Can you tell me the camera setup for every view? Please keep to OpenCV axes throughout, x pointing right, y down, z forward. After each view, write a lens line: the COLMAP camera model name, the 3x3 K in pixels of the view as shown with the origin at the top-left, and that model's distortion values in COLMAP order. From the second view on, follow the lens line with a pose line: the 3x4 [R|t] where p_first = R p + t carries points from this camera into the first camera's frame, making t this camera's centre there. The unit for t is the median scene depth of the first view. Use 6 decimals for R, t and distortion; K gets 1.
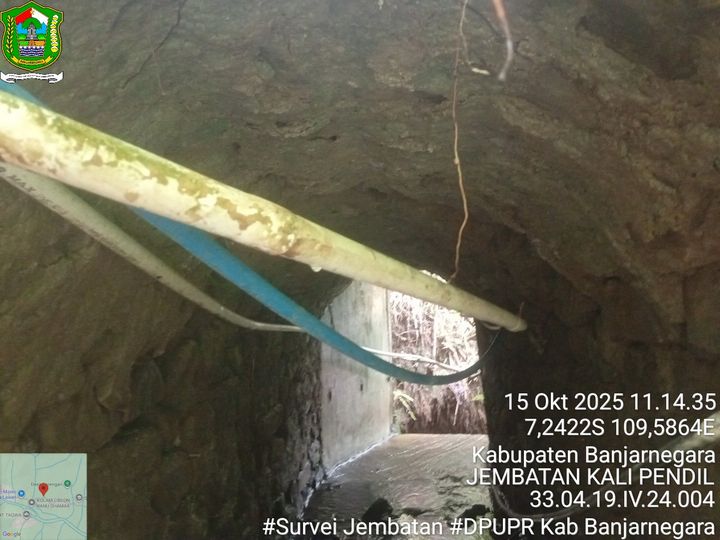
lens RADIAL K [[549.6, 0, 357.4], [0, 549.6, 270.3], [0, 0, 1]] dist [0.083780, -0.183622]
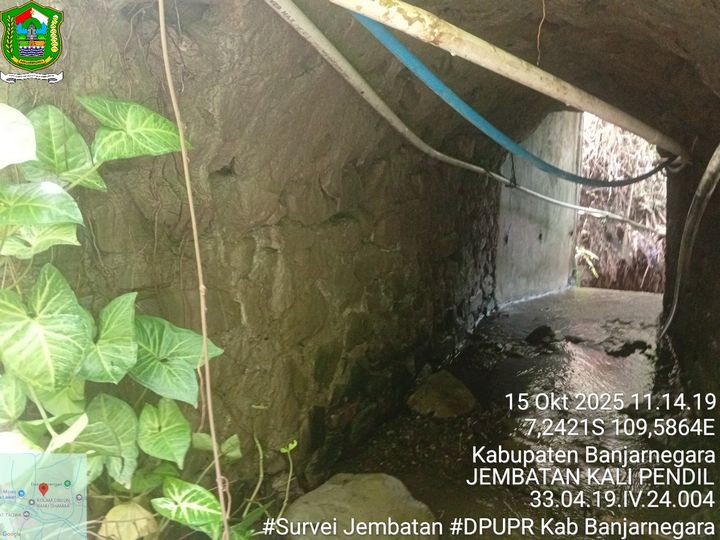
lens RADIAL K [[549.6, 0, 357.4], [0, 549.6, 270.3], [0, 0, 1]] dist [0.083780, -0.183622]
pose [[0.943274, 0.084793, -0.321006, 0.030870], [-0.003460, 0.969297, 0.245869, 0.027345], [0.331999, -0.230811, 0.914605, -0.101710]]
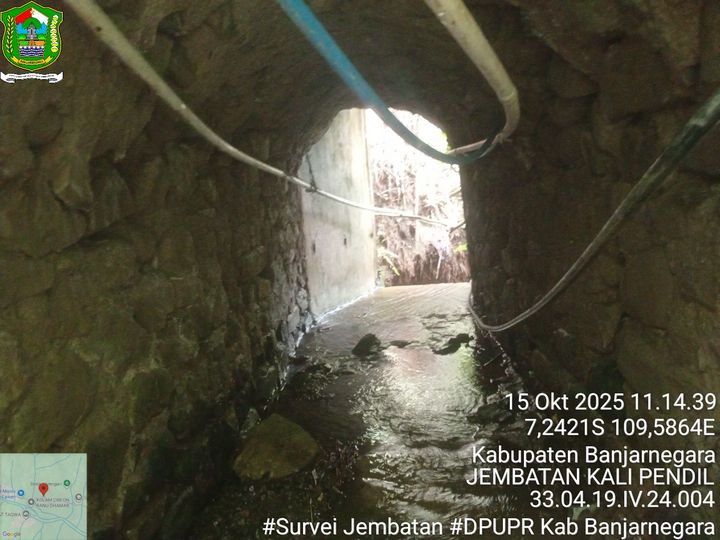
lens RADIAL K [[549.6, 0, 357.4], [0, 549.6, 270.3], [0, 0, 1]] dist [0.083780, -0.183622]
pose [[0.998178, -0.053588, 0.027718, -0.001160], [0.045963, 0.973043, 0.225997, 0.052805], [-0.039082, -0.224311, 0.973734, 0.020463]]
